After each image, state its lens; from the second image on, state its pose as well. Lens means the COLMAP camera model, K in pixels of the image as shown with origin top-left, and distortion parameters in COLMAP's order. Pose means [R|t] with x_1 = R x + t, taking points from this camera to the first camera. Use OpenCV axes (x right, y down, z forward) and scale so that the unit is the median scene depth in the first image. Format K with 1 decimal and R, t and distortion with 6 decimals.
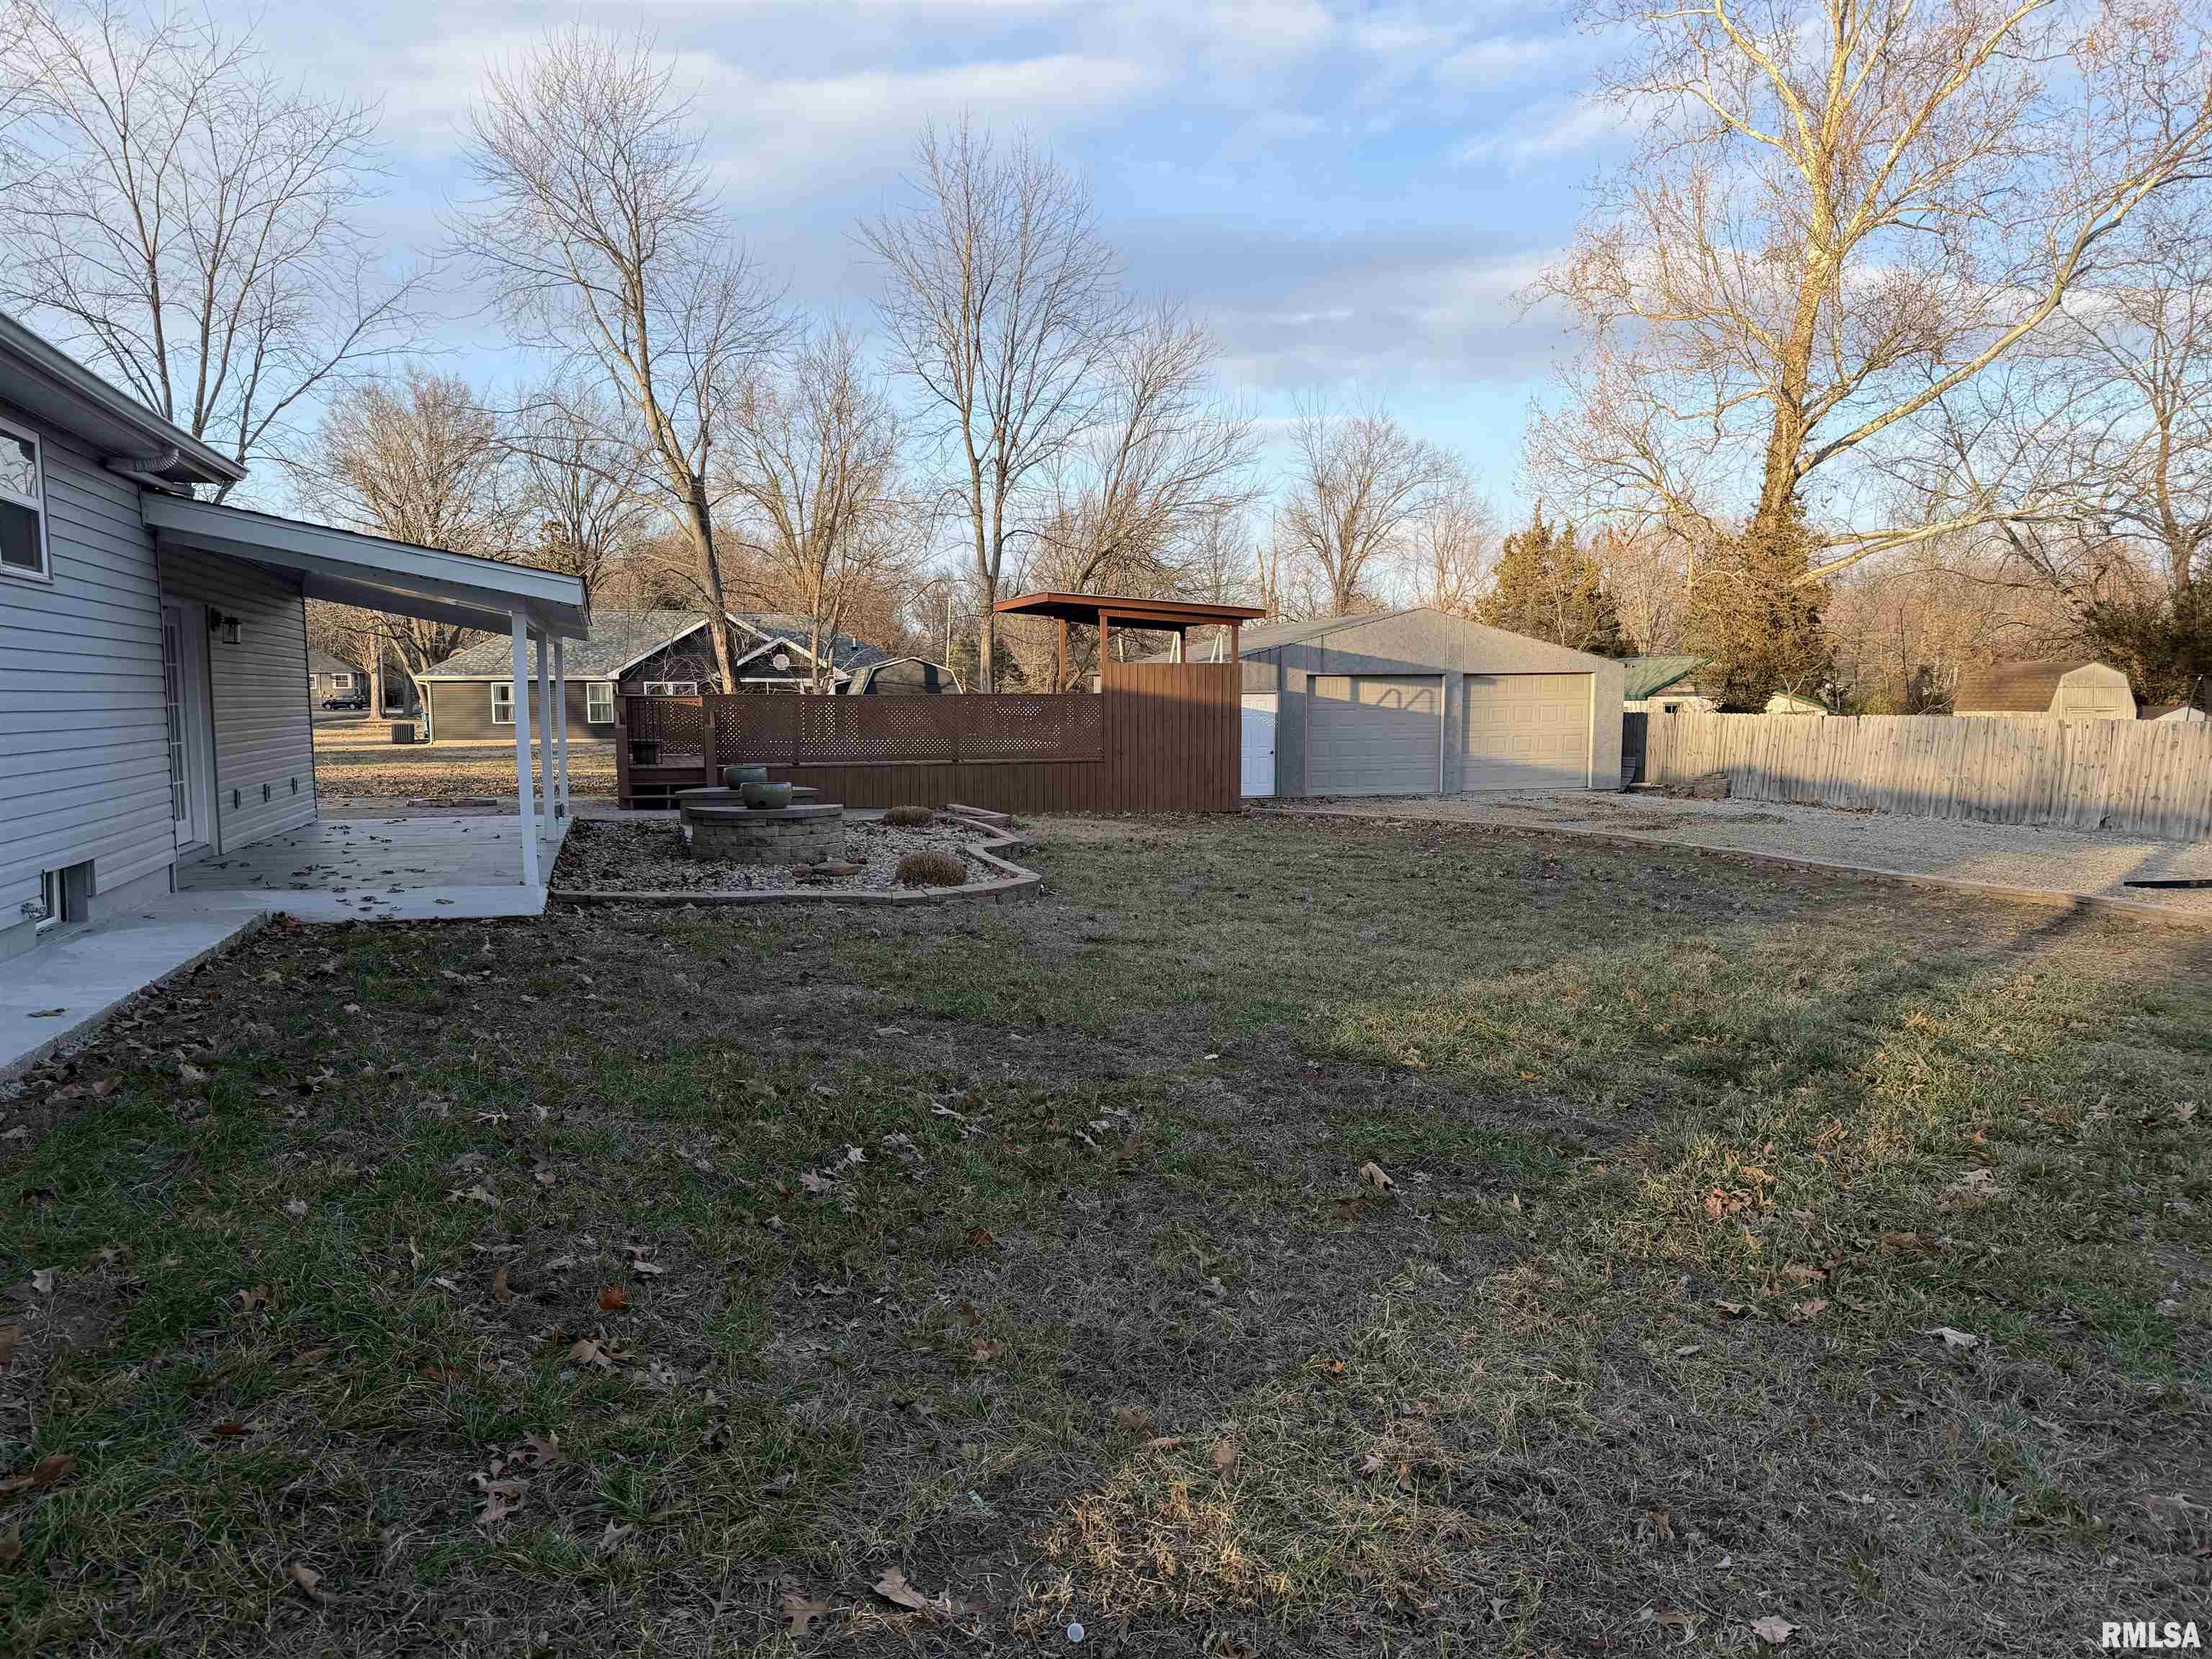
lens RADIAL K [[1573.5, 0, 1092.9], [0, 1573.5, 823.6], [0, 0, 1]] dist [0.061914, -0.051211]
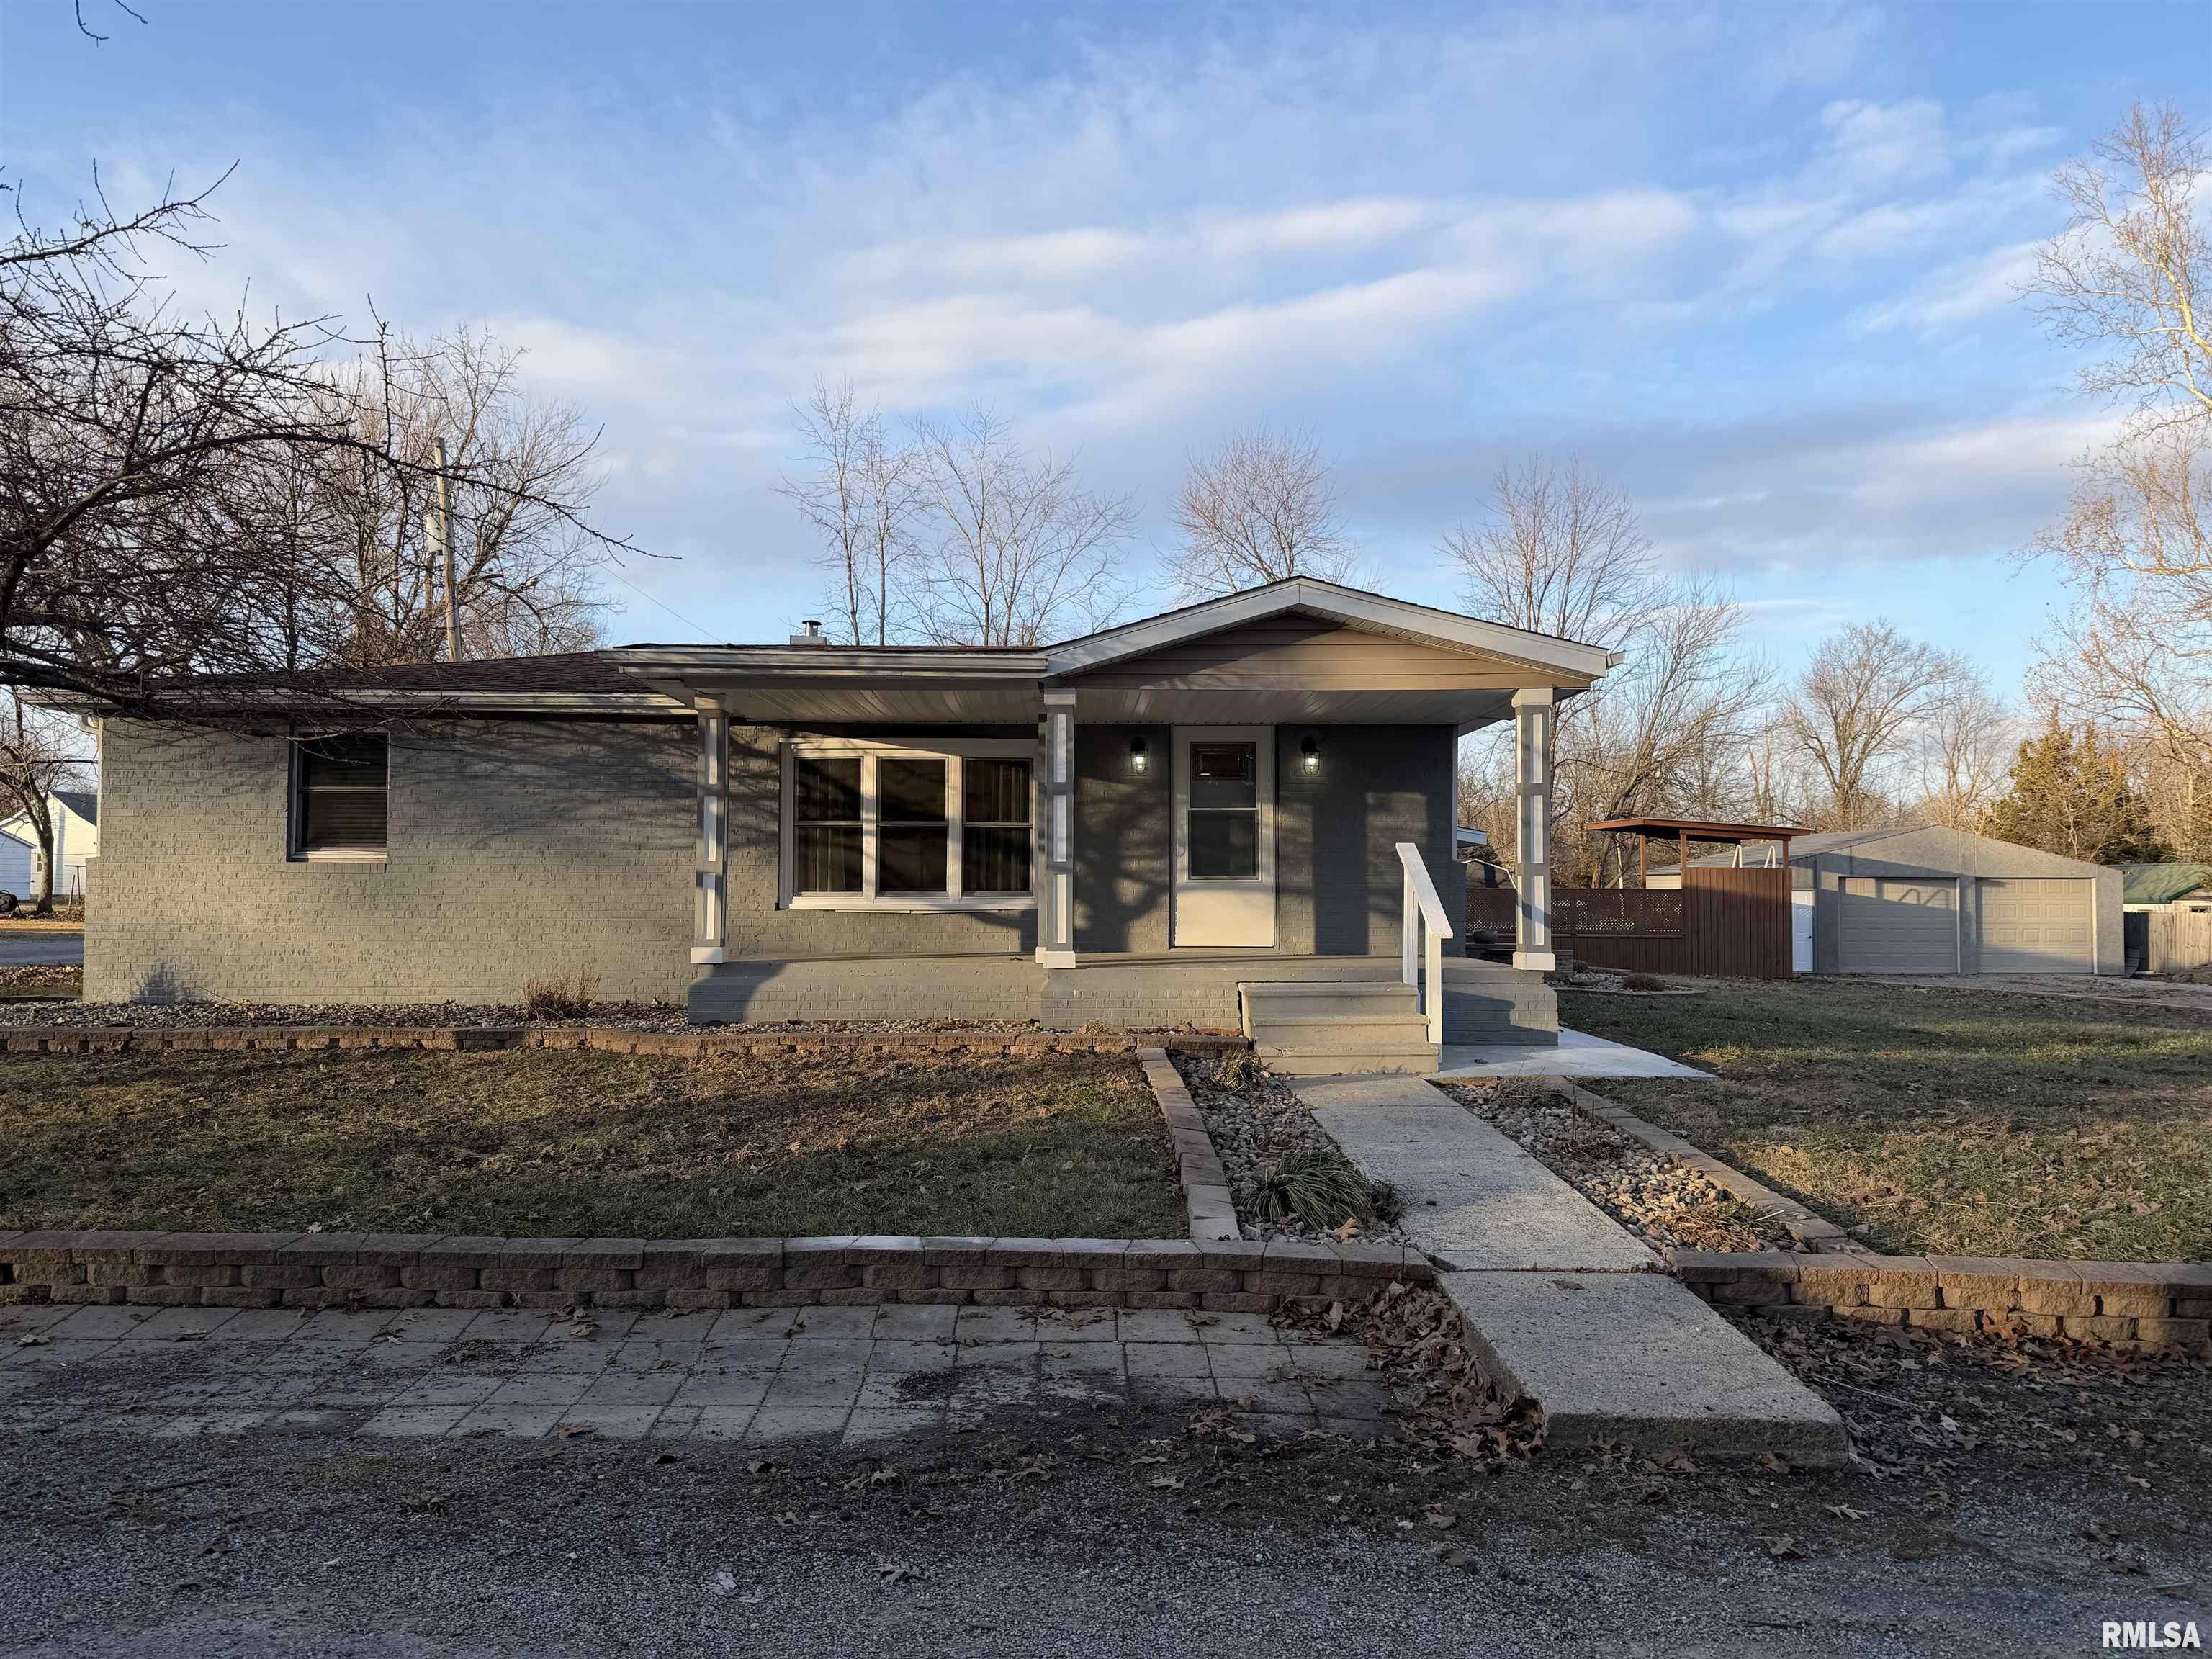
lens RADIAL K [[1523.2, 0, 1102.5], [0, 1523.2, 788.1], [0, 0, 1]] dist [-0.007254, -0.006873]
pose [[0.956536, -0.006841, -0.291535, -0.068067], [-0.036255, 0.989179, -0.142166, 0.028236], [0.289353, 0.146556, 0.945937, -0.315686]]
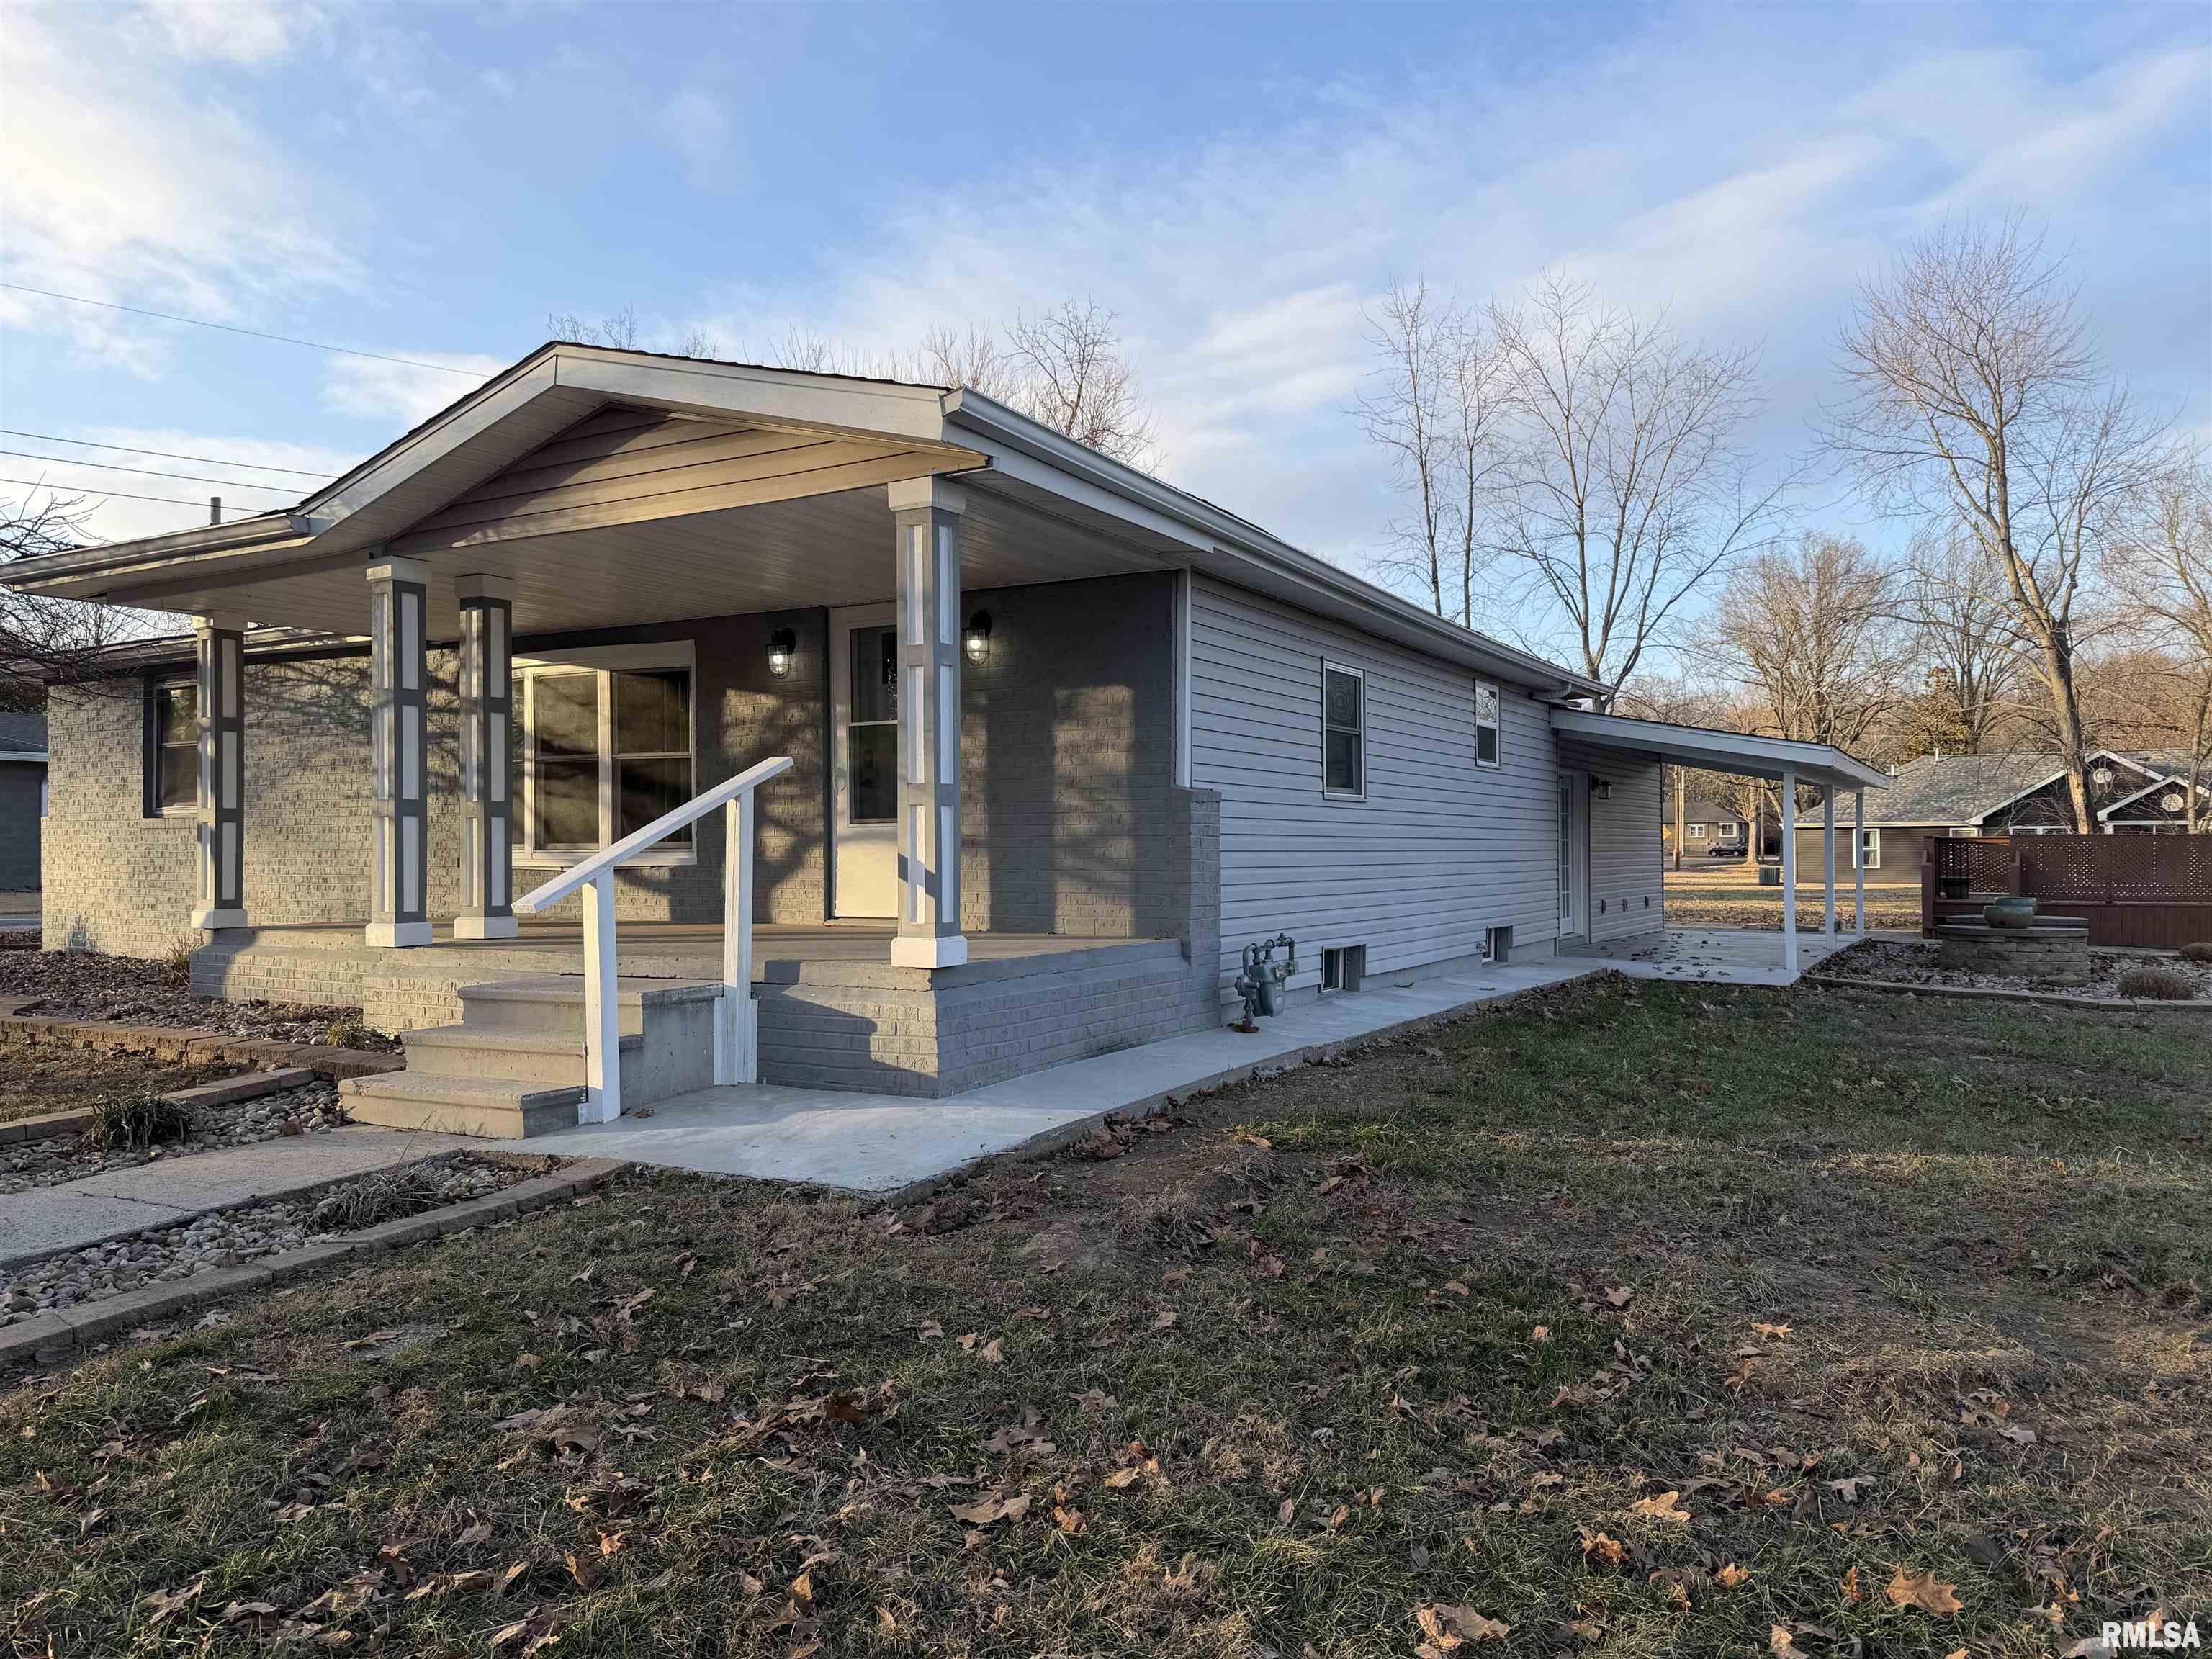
lens RADIAL K [[1543.2, 0, 1106.9], [0, 1543.2, 855.4], [0, 0, 1]] dist [0.060141, -0.080786]
pose [[0.681836, 0.009482, -0.731444, 0.069928], [-0.062699, 0.996994, -0.045522, 0.011776], [0.728813, 0.076899, 0.680381, -0.108432]]
